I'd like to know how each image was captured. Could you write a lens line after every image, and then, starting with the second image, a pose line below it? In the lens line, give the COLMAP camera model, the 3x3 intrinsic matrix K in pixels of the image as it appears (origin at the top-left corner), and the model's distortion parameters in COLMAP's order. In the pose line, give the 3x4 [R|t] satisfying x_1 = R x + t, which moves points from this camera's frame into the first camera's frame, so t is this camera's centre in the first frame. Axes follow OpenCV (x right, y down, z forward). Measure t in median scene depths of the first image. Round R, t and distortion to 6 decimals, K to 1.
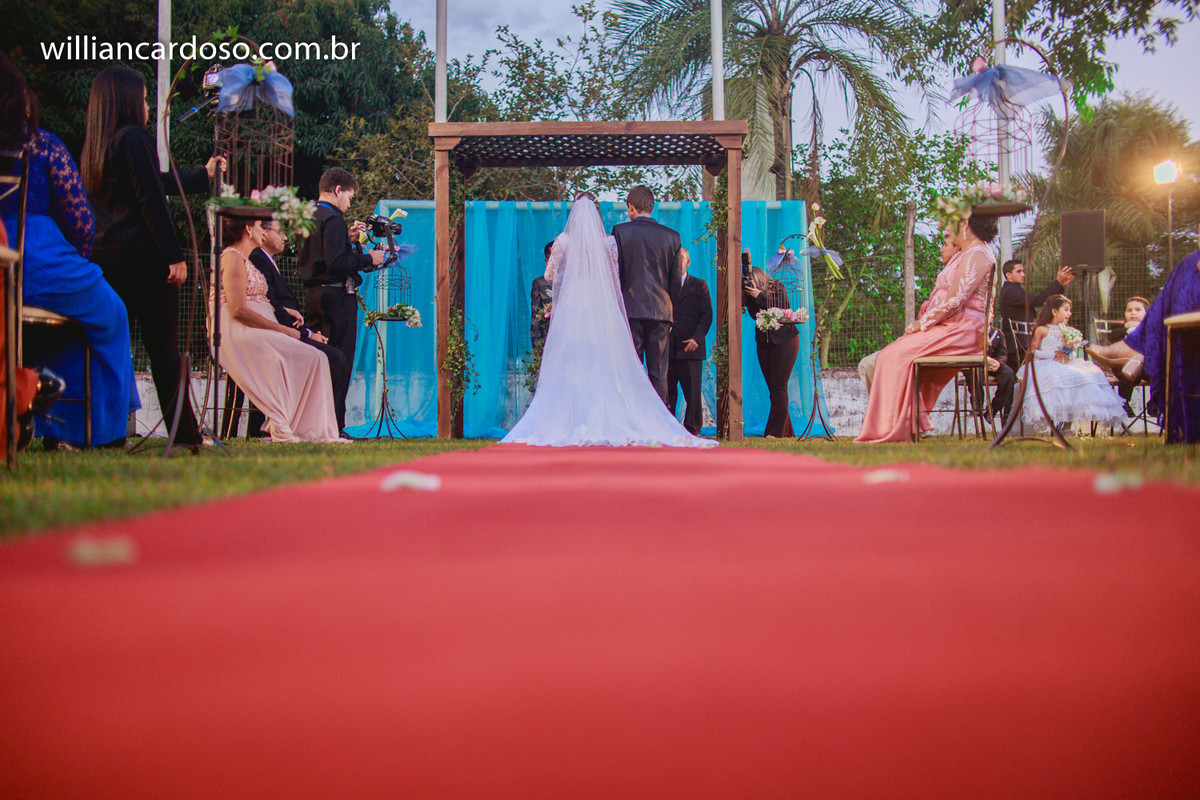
lens RADIAL K [[1073.3, 0, 605.1], [0, 1073.3, 378.8], [0, 0, 1]] dist [-0.074197, 0.139815]
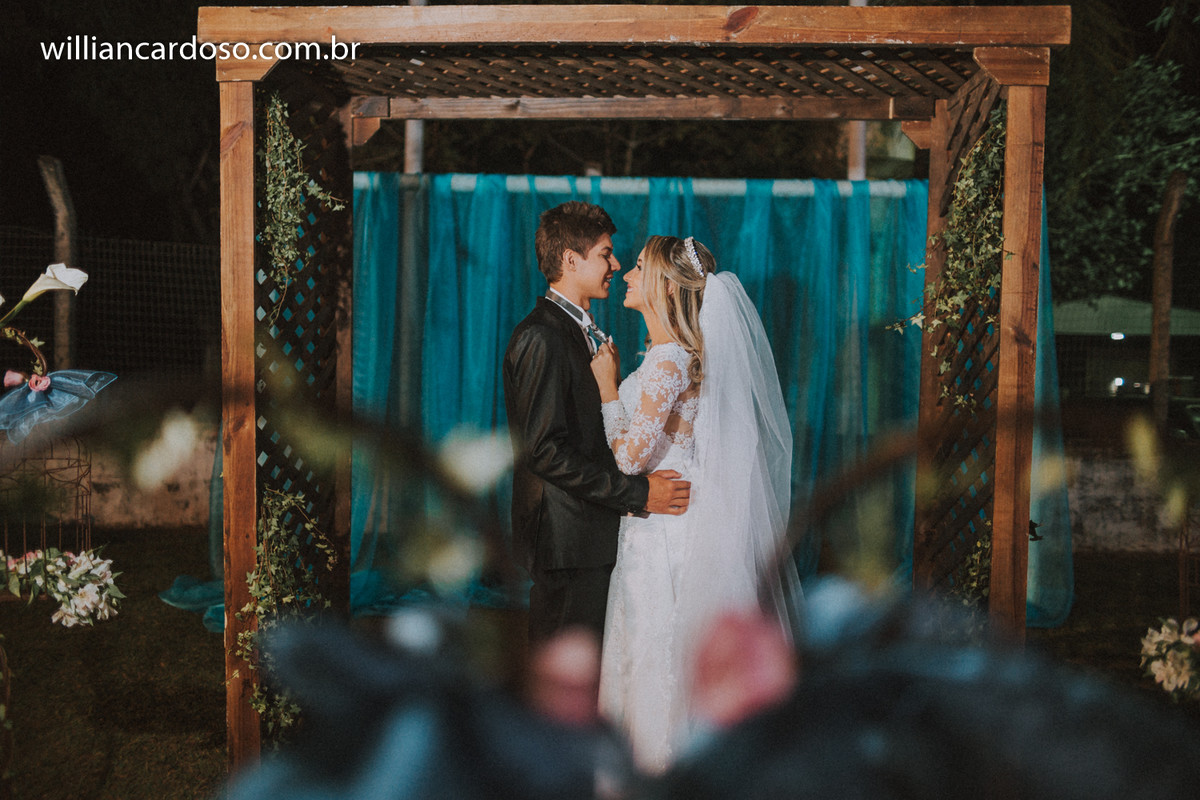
lens RADIAL K [[1073.3, 0, 605.1], [0, 1073.3, 378.8], [0, 0, 1]] dist [-0.074197, 0.139815]
pose [[0.997997, 0.023064, -0.058906, 0.001473], [-0.019287, 0.997769, 0.063908, -0.135642], [0.060249, -0.062644, 0.996216, 0.626933]]
